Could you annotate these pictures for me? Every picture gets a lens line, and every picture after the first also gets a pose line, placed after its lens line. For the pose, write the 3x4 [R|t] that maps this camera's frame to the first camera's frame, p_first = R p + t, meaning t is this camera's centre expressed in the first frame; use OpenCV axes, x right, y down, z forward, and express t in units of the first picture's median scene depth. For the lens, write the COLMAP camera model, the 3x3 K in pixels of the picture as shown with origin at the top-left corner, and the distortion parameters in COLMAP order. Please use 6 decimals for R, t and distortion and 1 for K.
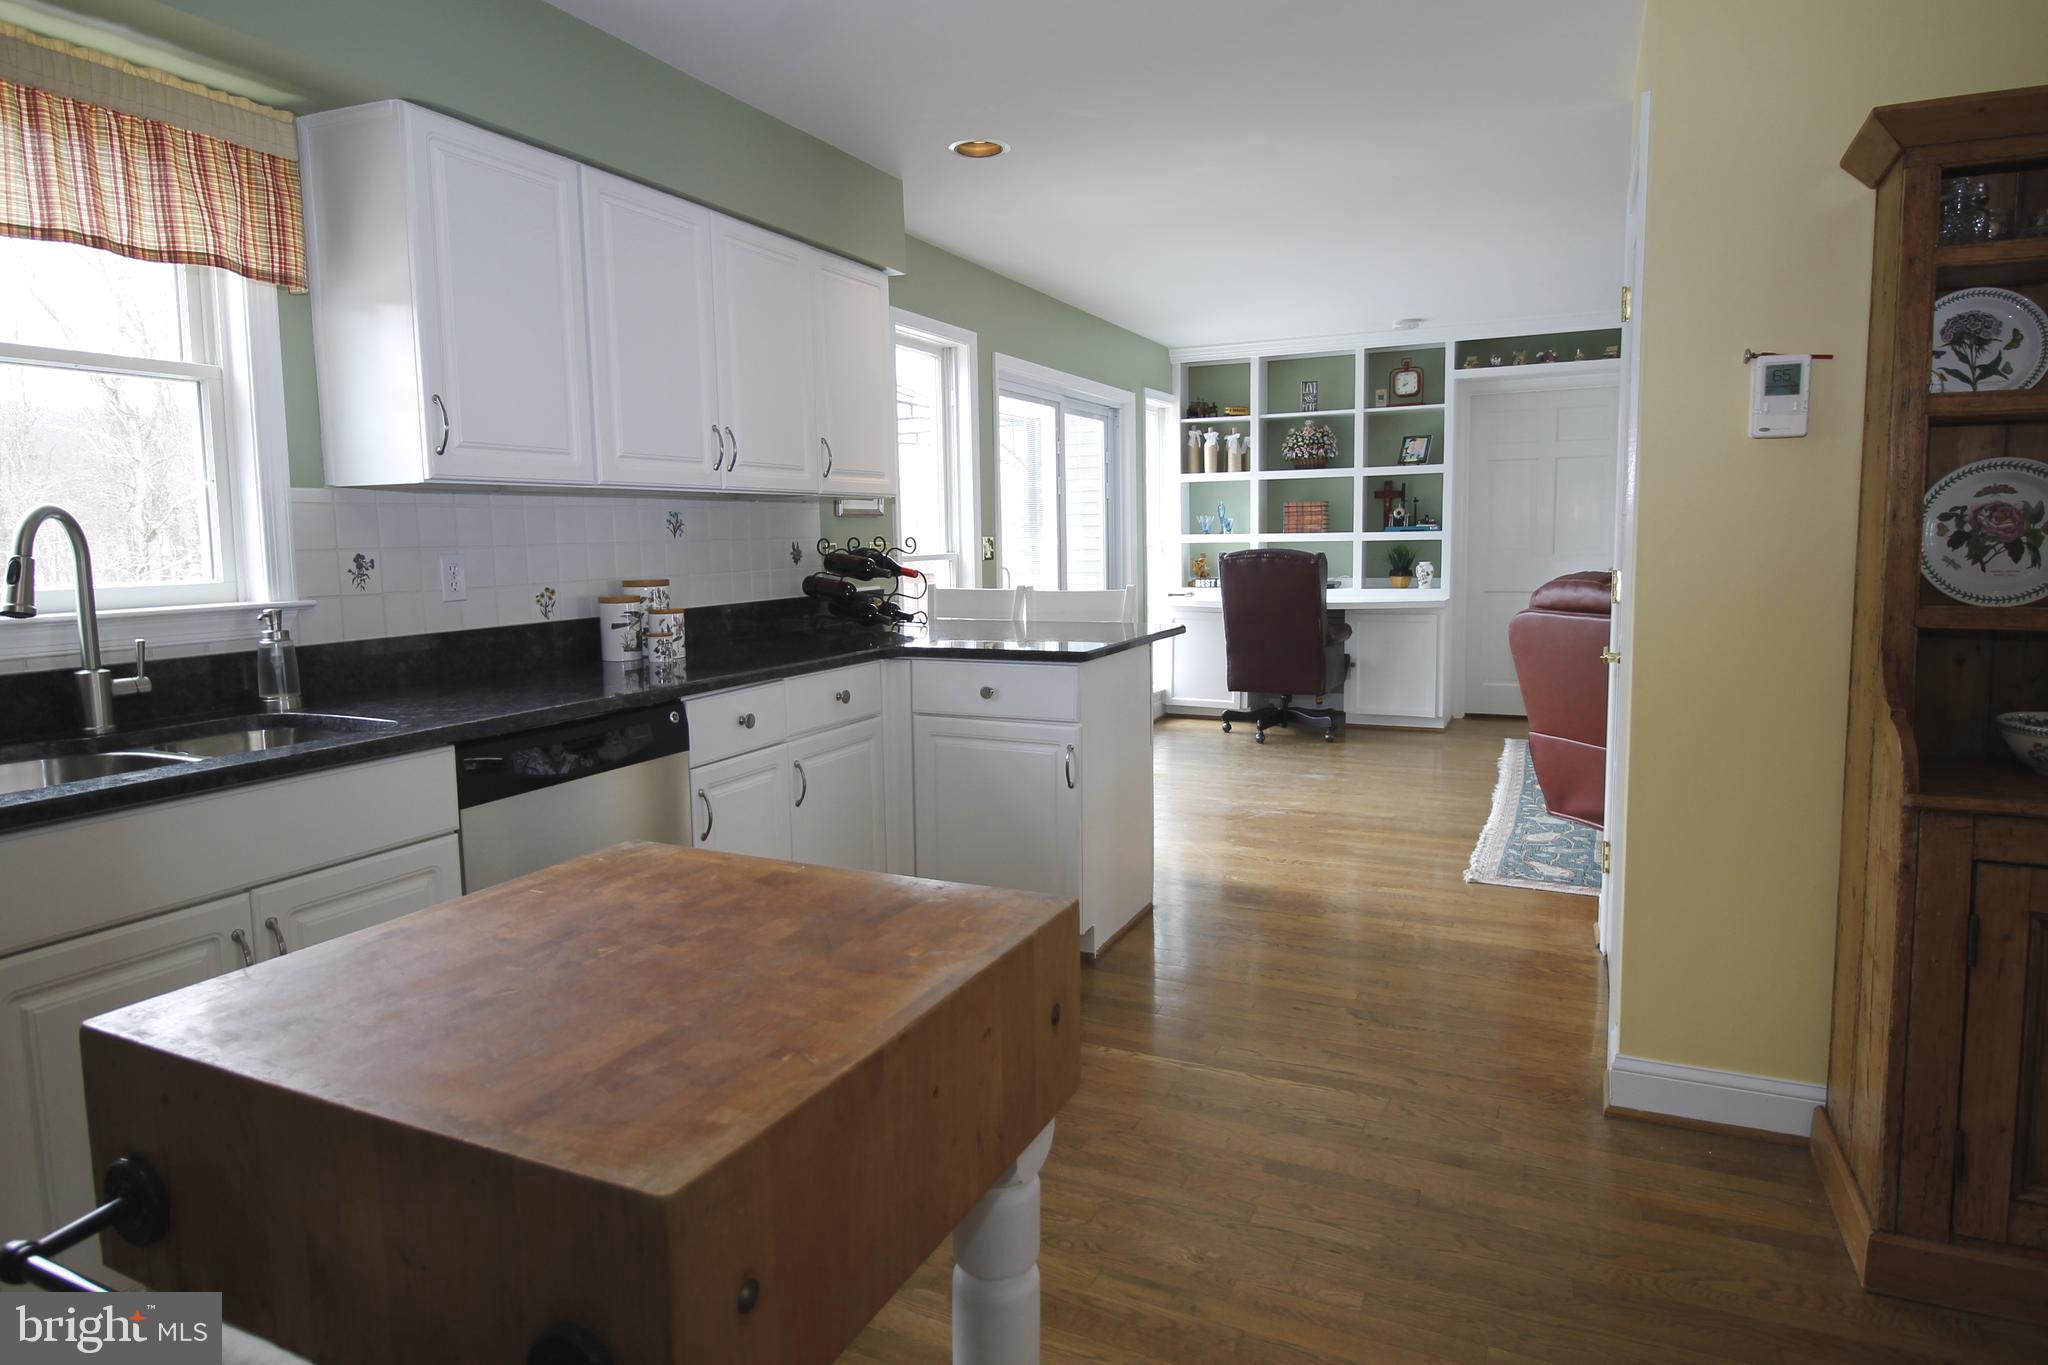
lens RADIAL K [[1181.7, 0, 1015.4], [0, 1181.7, 611.3], [0, 0, 1]] dist [-0.002320, -0.000702]
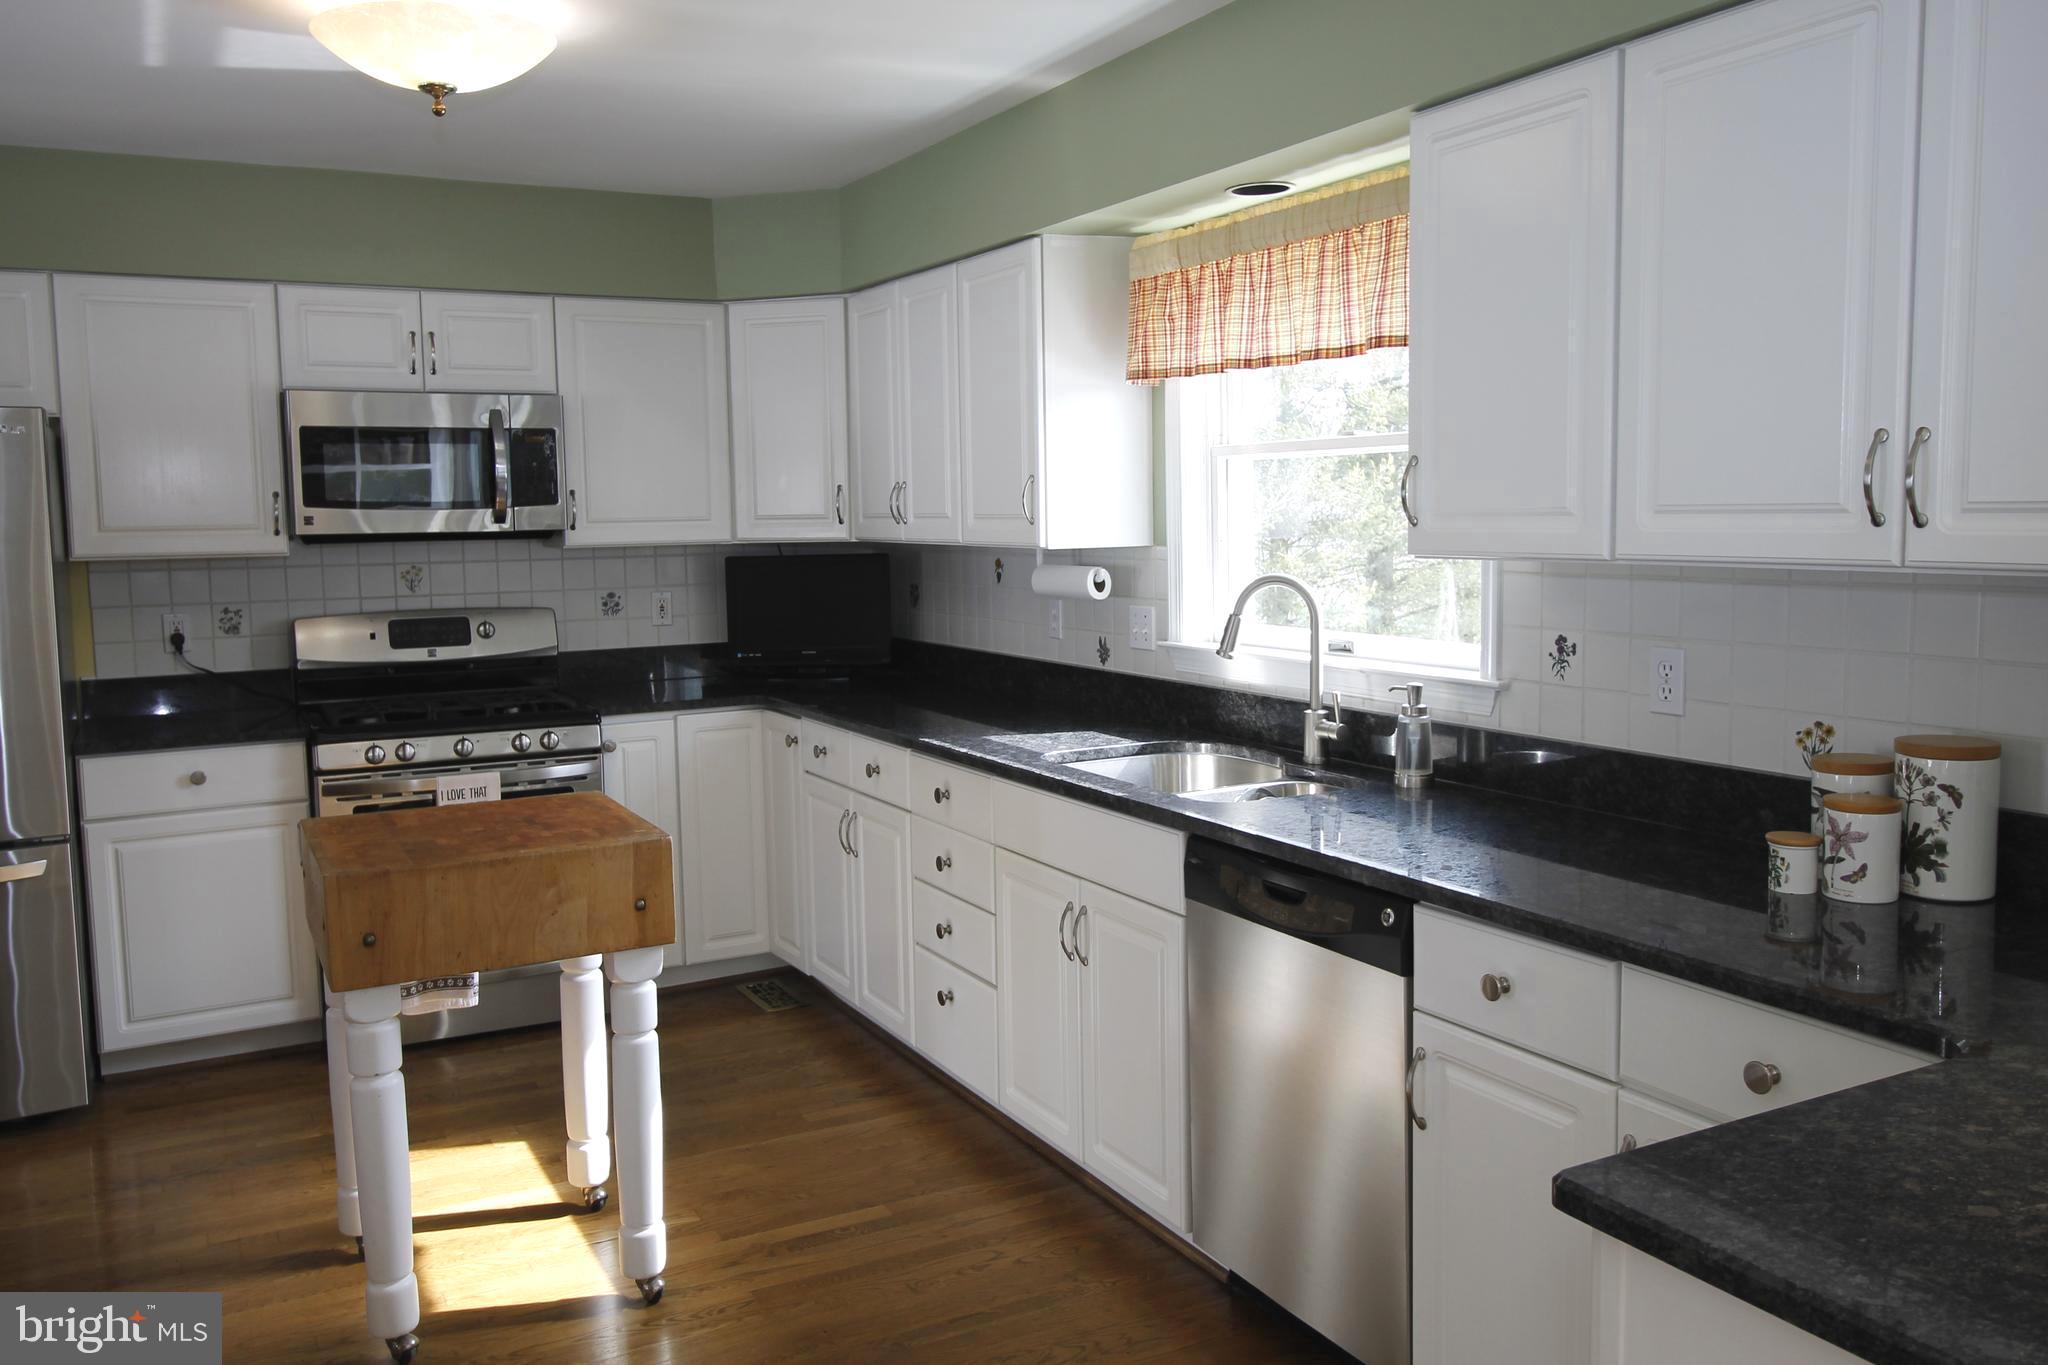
lens RADIAL K [[1678.0, 0, 1029.8], [0, 1678.0, 663.2], [0, 0, 1]] dist [0.035368, -0.000534]
pose [[-0.591133, 0.104730, -0.799746, 0.775575], [-0.030964, 0.987857, 0.152251, -0.256674], [0.805980, 0.114764, -0.580711, 1.823141]]
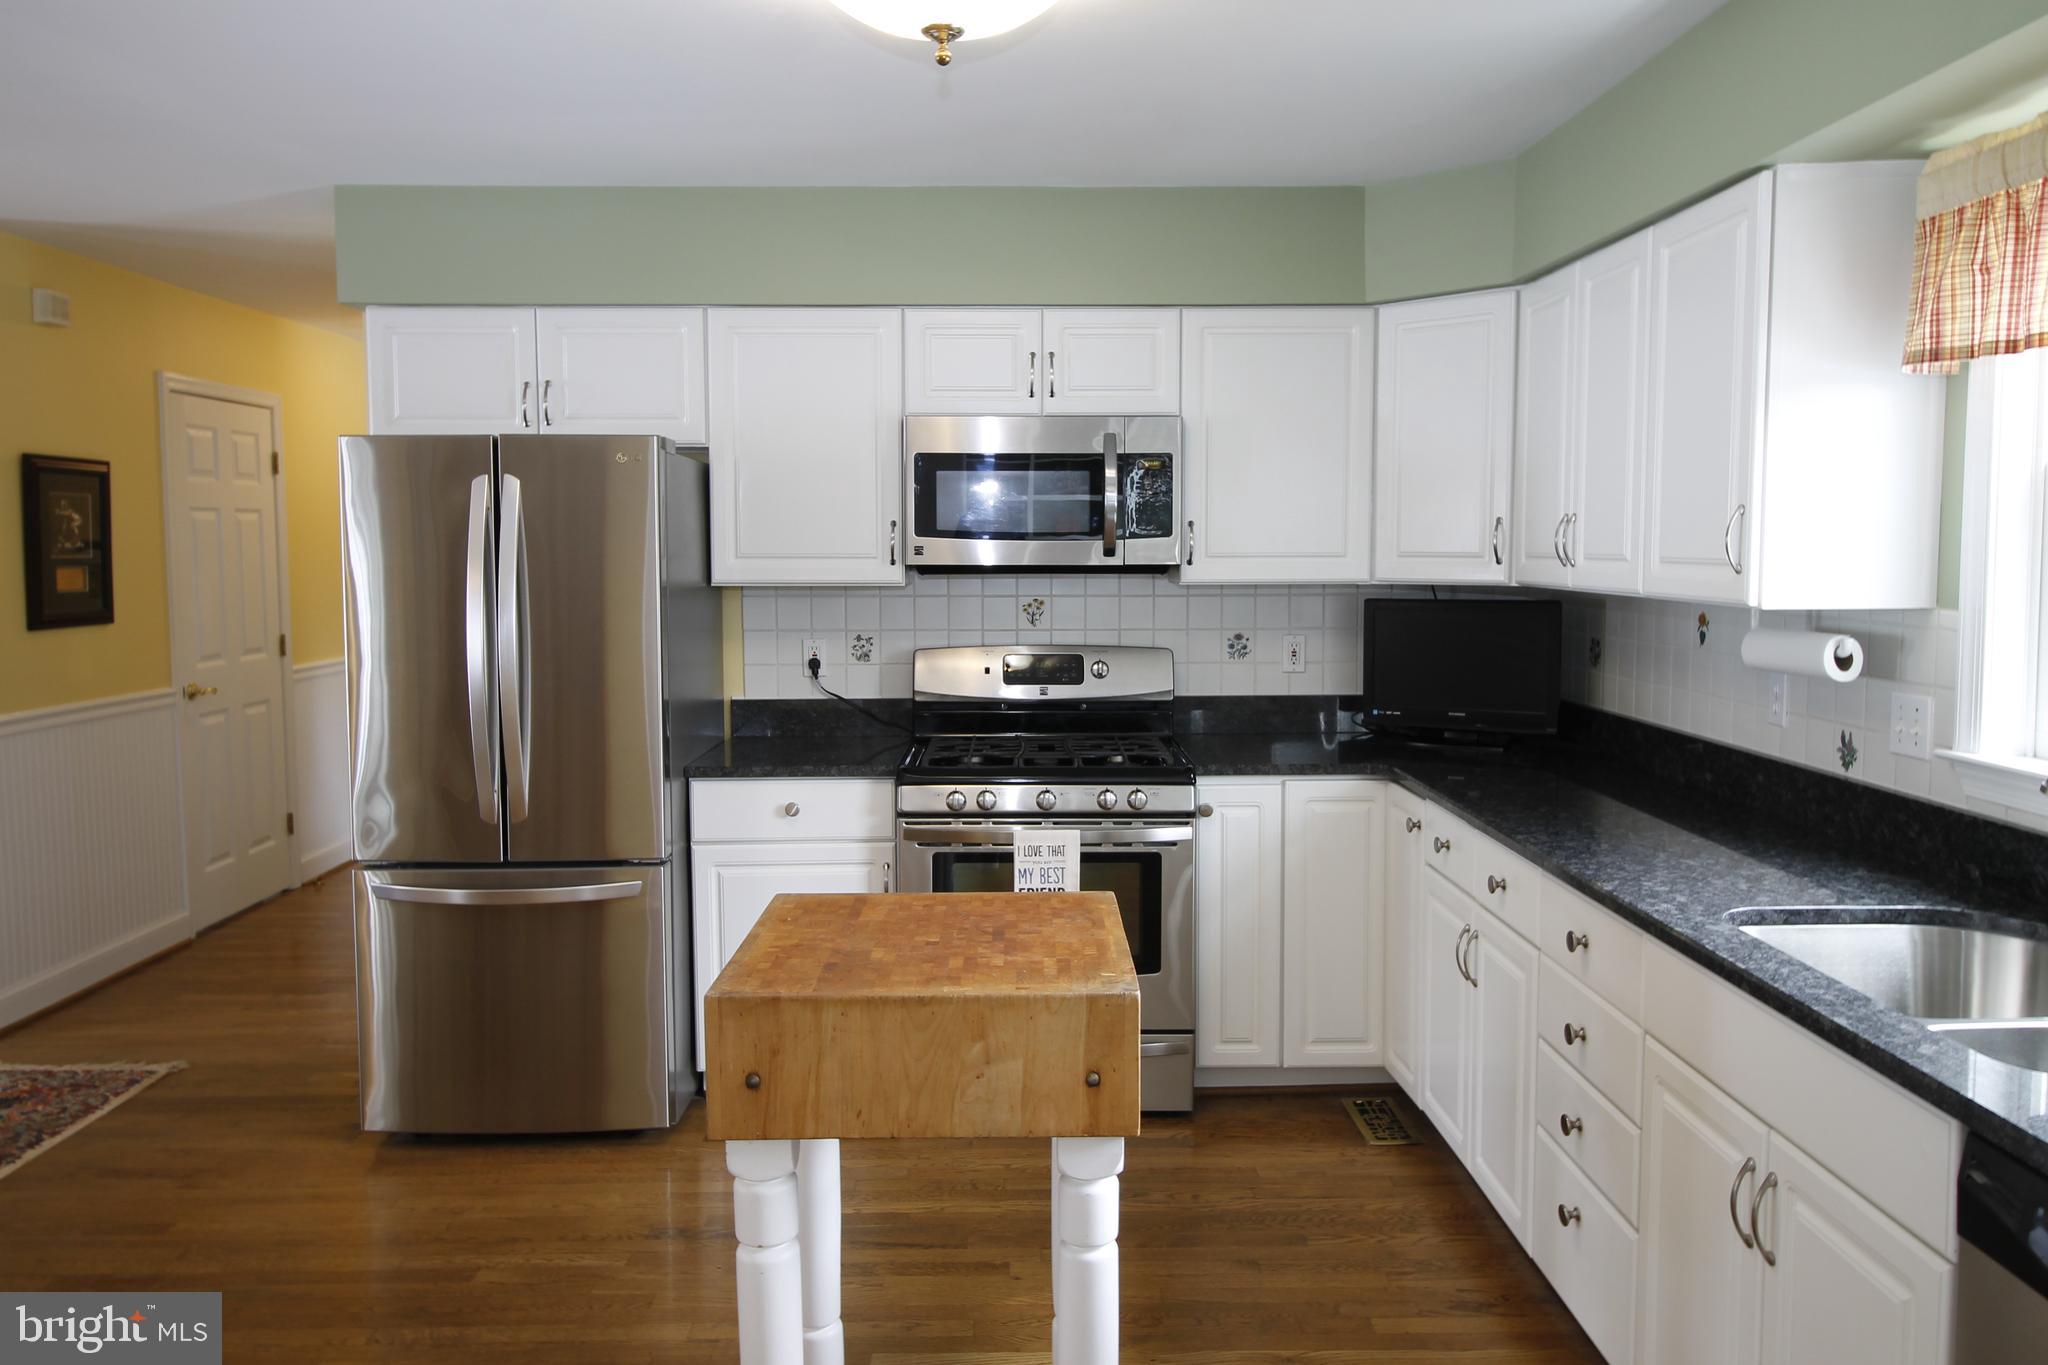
lens RADIAL K [[1511.4, 0, 1014.7], [0, 1511.4, 656.0], [0, 0, 1]] dist [0.007546, -0.006889]
pose [[-0.896807, 0.054053, -0.439108, 0.270398], [-0.013387, 0.988739, 0.149052, -0.229446], [0.442220, 0.139549, -0.885984, 1.518232]]
